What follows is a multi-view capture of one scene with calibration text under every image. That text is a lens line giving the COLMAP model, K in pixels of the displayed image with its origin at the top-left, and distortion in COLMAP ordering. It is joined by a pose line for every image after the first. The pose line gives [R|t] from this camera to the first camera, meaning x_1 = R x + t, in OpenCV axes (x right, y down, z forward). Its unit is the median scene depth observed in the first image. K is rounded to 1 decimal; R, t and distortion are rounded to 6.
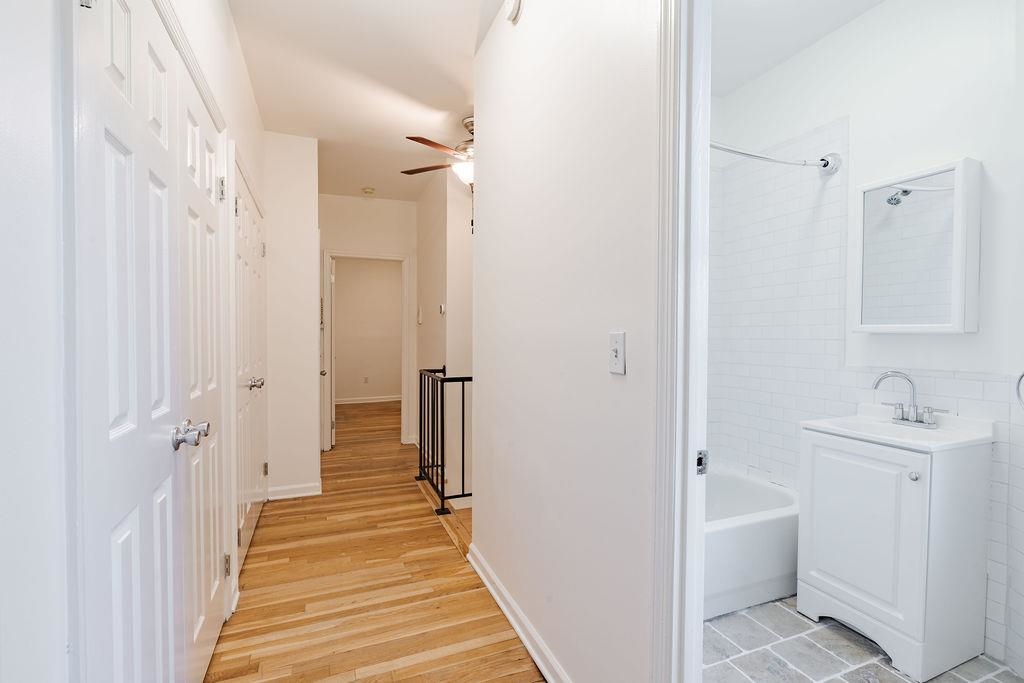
lens RADIAL K [[466.7, 0, 511.6], [0, 466.7, 344.5], [0, 0, 1]] dist [-0.000928, 0.000730]
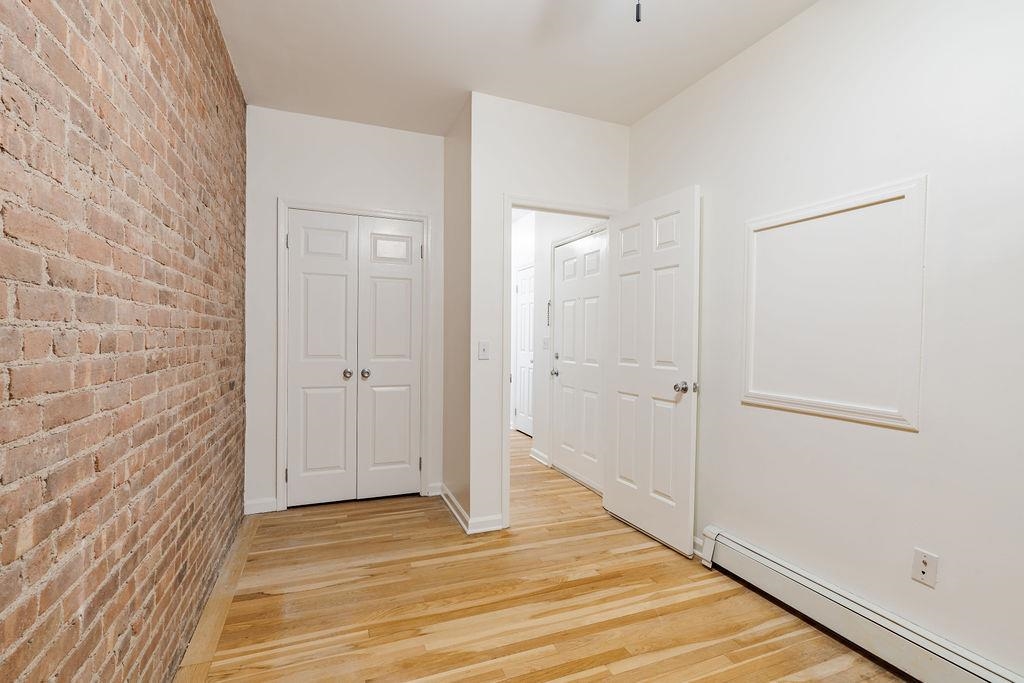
lens RADIAL K [[466.7, 0, 511.6], [0, 466.7, 344.5], [0, 0, 1]] dist [-0.000928, 0.000730]
pose [[-0.999872, -0.014347, 0.007032, -0.356027], [-0.014093, 0.999289, 0.034971, -0.040816], [-0.007529, 0.034868, -0.999364, 2.291932]]
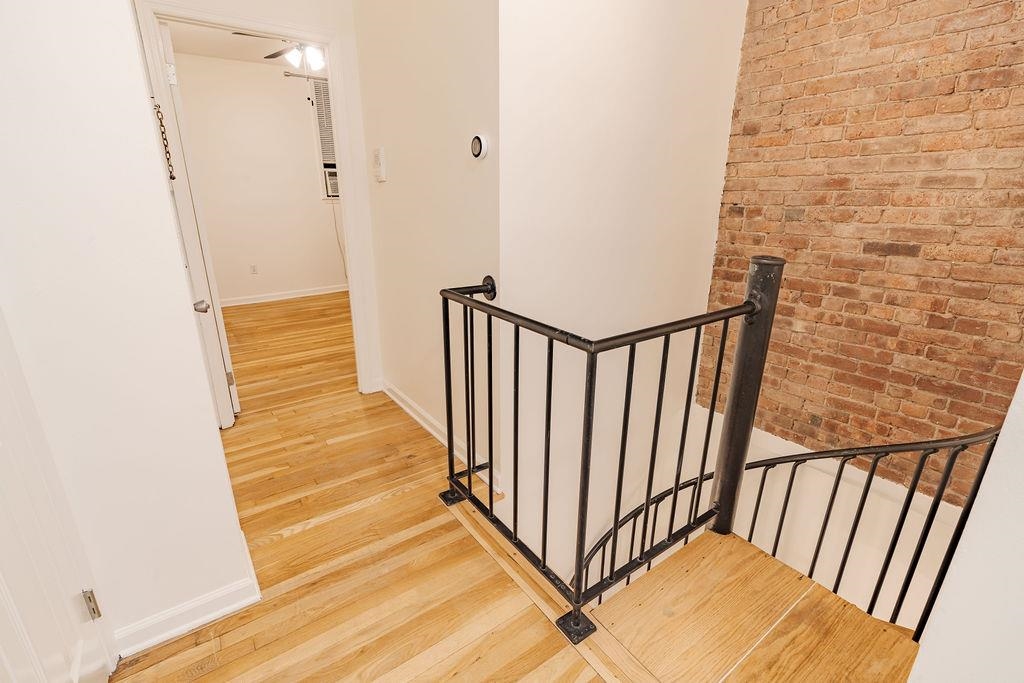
lens RADIAL K [[475.0, 0, 515.3], [0, 475.0, 347.8], [0, 0, 1]] dist [0.000709, 0.000342]
pose [[0.972377, -0.074677, 0.221149, -0.254494], [0.007452, 0.956890, 0.290354, -0.027497], [-0.233298, -0.280685, 0.931014, 0.591418]]
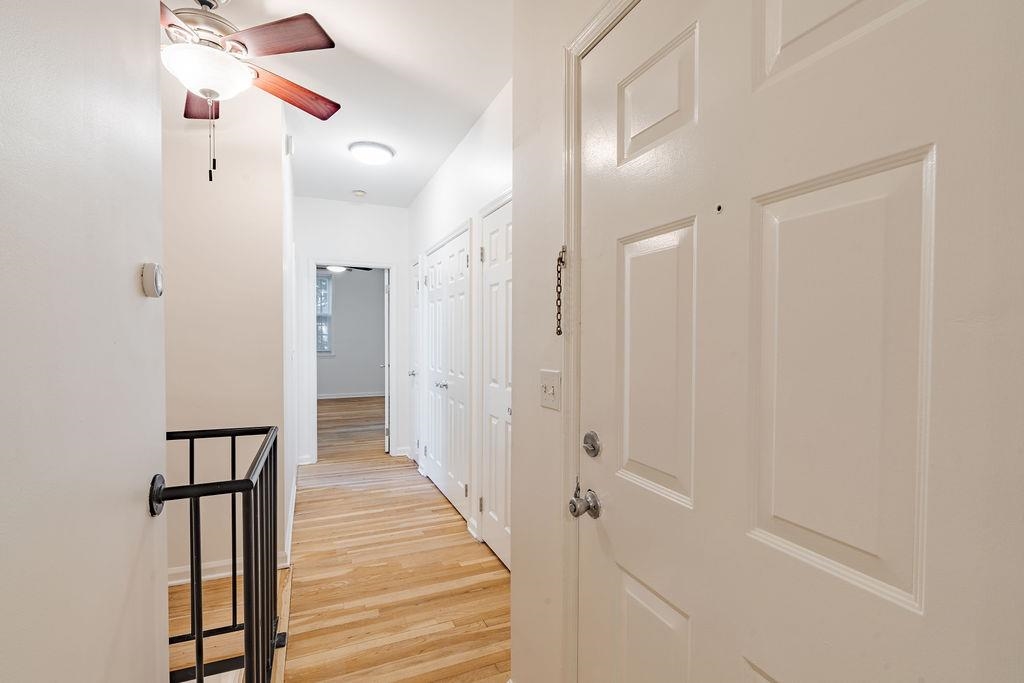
lens RADIAL K [[466.7, 0, 511.6], [0, 466.7, 344.5], [0, 0, 1]] dist [-0.000928, 0.000730]
pose [[-0.999675, -0.003105, -0.025322, -0.397252], [-0.004078, 0.999252, 0.038456, -0.055255], [0.025184, 0.038547, -0.998939, 1.434930]]
